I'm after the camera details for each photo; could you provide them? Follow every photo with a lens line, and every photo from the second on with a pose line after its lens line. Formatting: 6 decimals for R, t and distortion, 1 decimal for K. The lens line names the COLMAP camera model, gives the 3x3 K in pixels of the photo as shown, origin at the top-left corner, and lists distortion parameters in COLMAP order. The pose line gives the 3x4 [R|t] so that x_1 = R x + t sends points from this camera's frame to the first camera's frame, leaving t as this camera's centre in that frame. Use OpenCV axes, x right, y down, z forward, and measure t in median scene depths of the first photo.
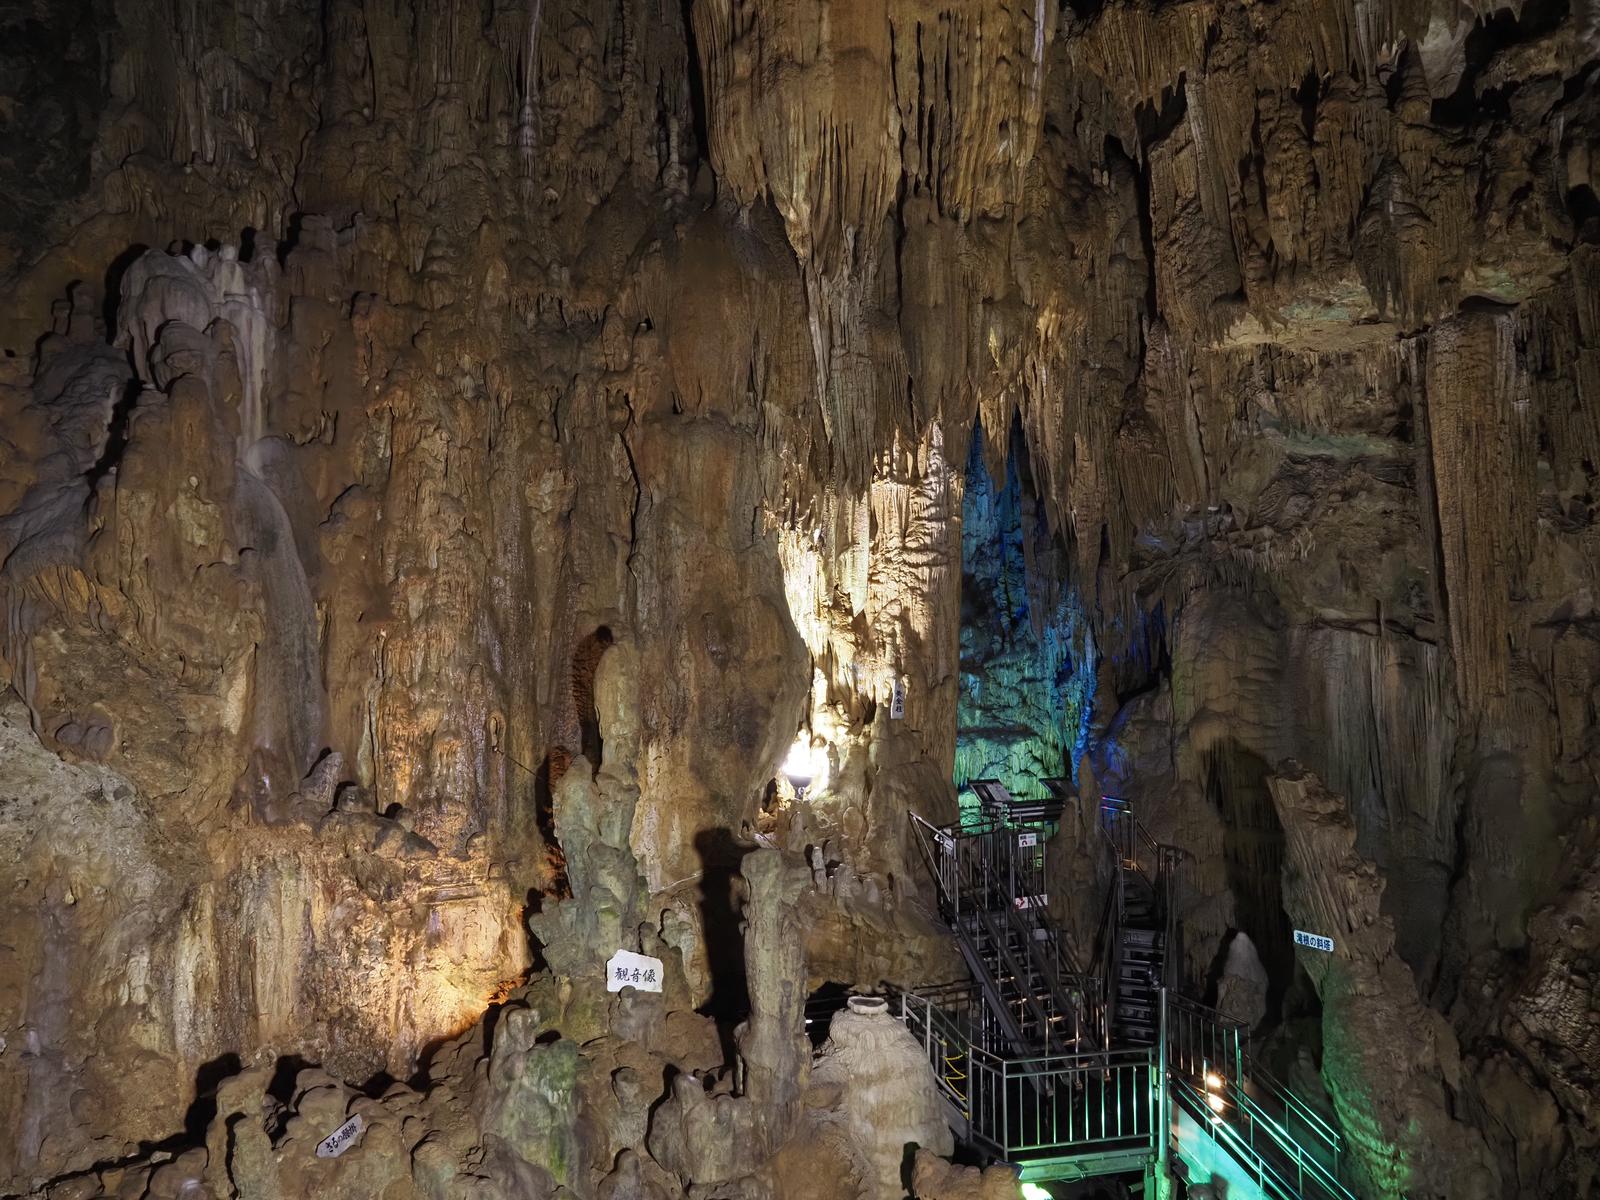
lens RADIAL K [[1149.0, 0, 793.6], [0, 1149.0, 602.5], [0, 0, 1]] dist [-0.011837, -0.002177]
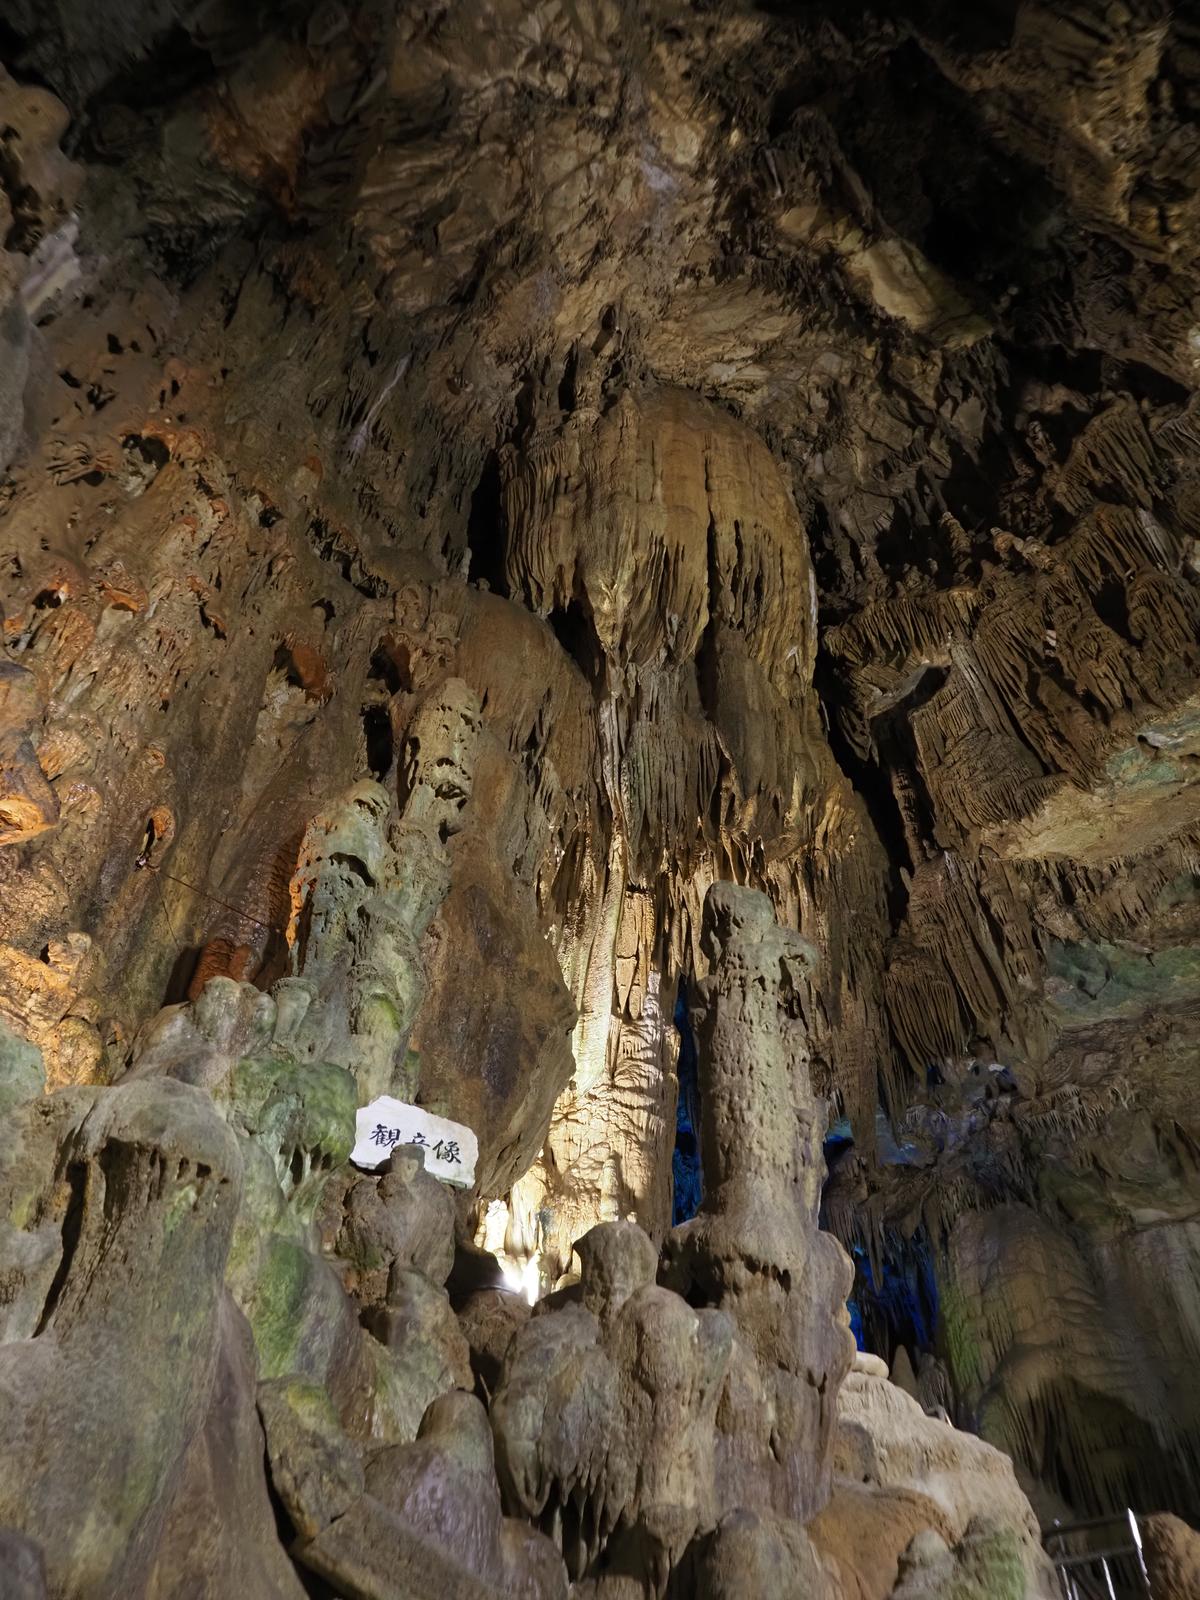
lens RADIAL K [[1149.0, 0, 608.0], [0, 1149.0, 807.6], [0, 0, 1]] dist [-0.011837, -0.002177]
pose [[0.925877, 0.296667, 0.233966, -0.137232], [-0.051604, 0.712738, -0.699530, 0.349277], [-0.374284, 0.635605, 0.675217, 0.383534]]
